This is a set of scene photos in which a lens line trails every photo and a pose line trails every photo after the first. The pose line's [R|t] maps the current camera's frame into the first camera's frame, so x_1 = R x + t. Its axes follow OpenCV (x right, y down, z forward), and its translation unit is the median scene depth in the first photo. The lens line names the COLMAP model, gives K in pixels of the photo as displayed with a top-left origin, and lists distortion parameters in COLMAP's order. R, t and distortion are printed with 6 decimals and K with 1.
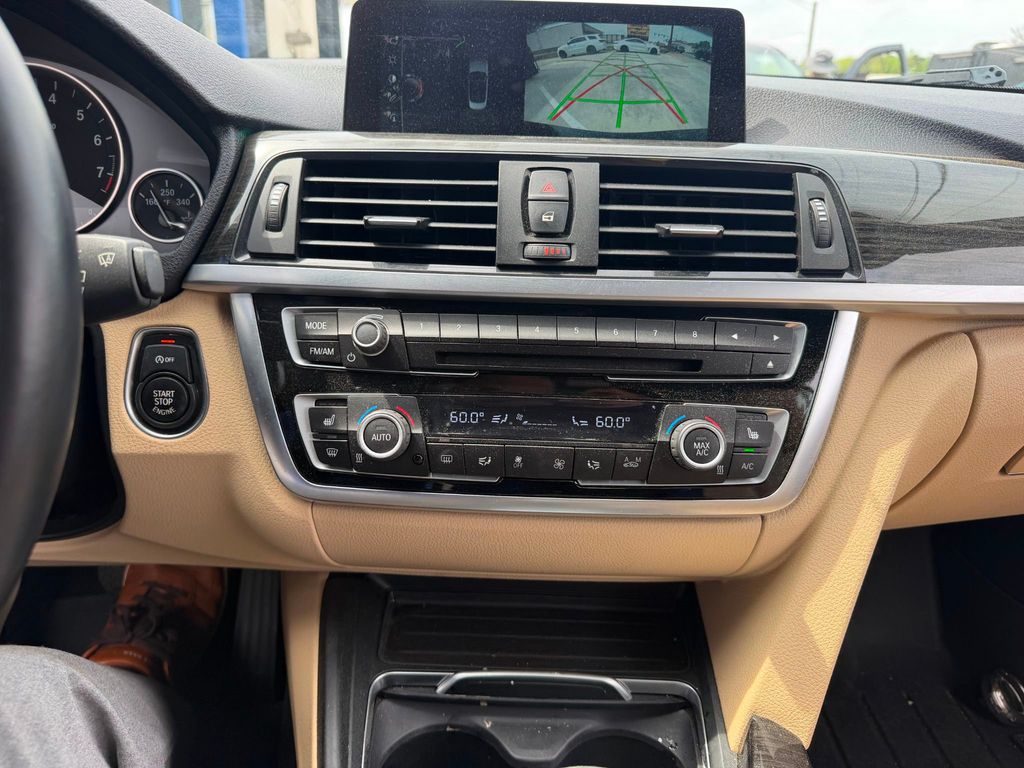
lens RADIAL K [[720.1, 0, 524.6], [0, 720.1, 393.0], [0, 0, 1]] dist [0.032479, -0.049248]
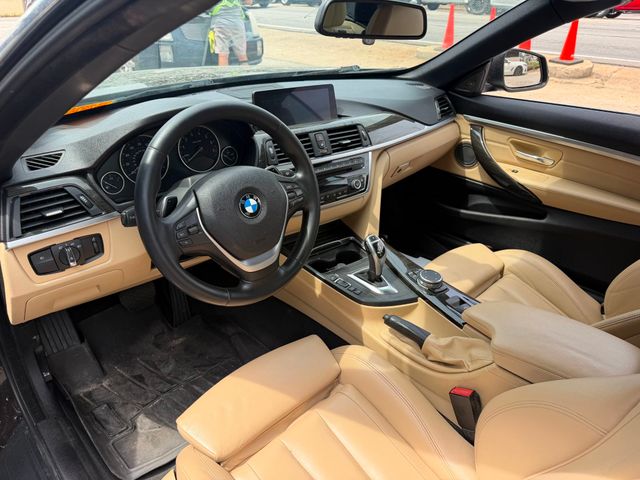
lens RADIAL K [[450.0, 0, 315.7], [0, 450.0, 240.8], [0, 0, 1]] dist [0.032479, -0.049248]
pose [[0.807113, -0.298657, 0.509286, -1.681424], [0.209272, 0.951329, 0.226229, -0.317453], [-0.552063, -0.076013, 0.830330, -1.479849]]
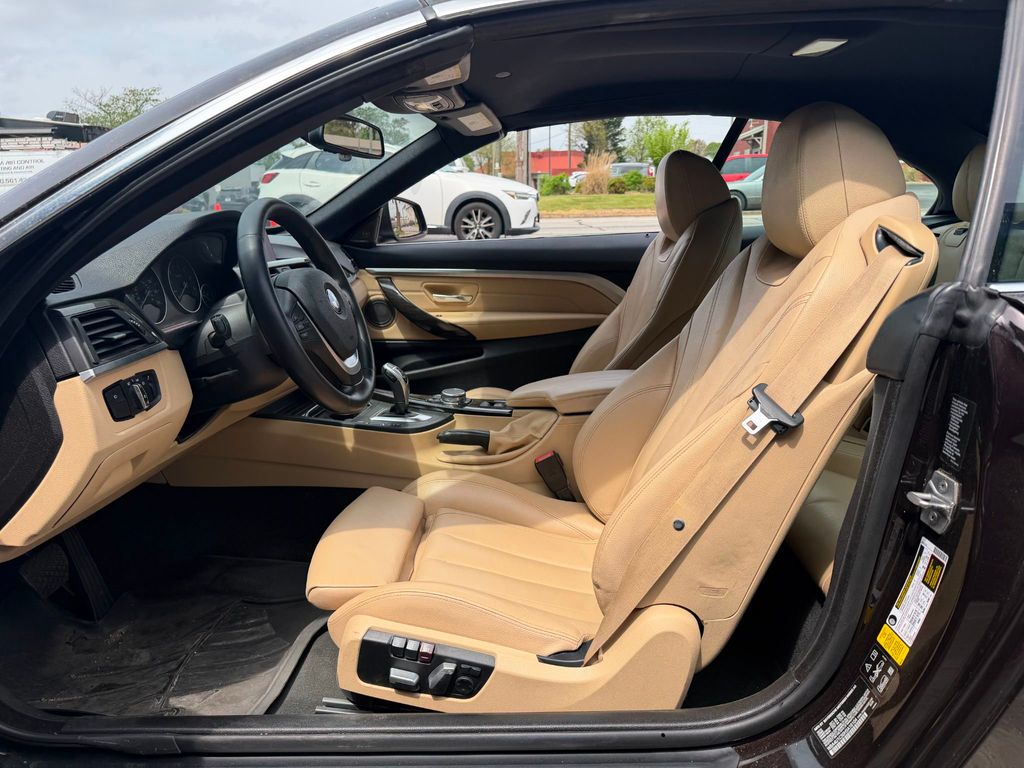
lens RADIAL K [[720.1, 0, 515.9], [0, 720.1, 385.3], [0, 0, 1]] dist [0.032479, -0.049248]
pose [[0.153301, -0.270255, 0.950506, -3.724623], [0.358821, 0.911447, 0.201278, -0.081389], [-0.920732, 0.310205, 0.236699, -0.916158]]
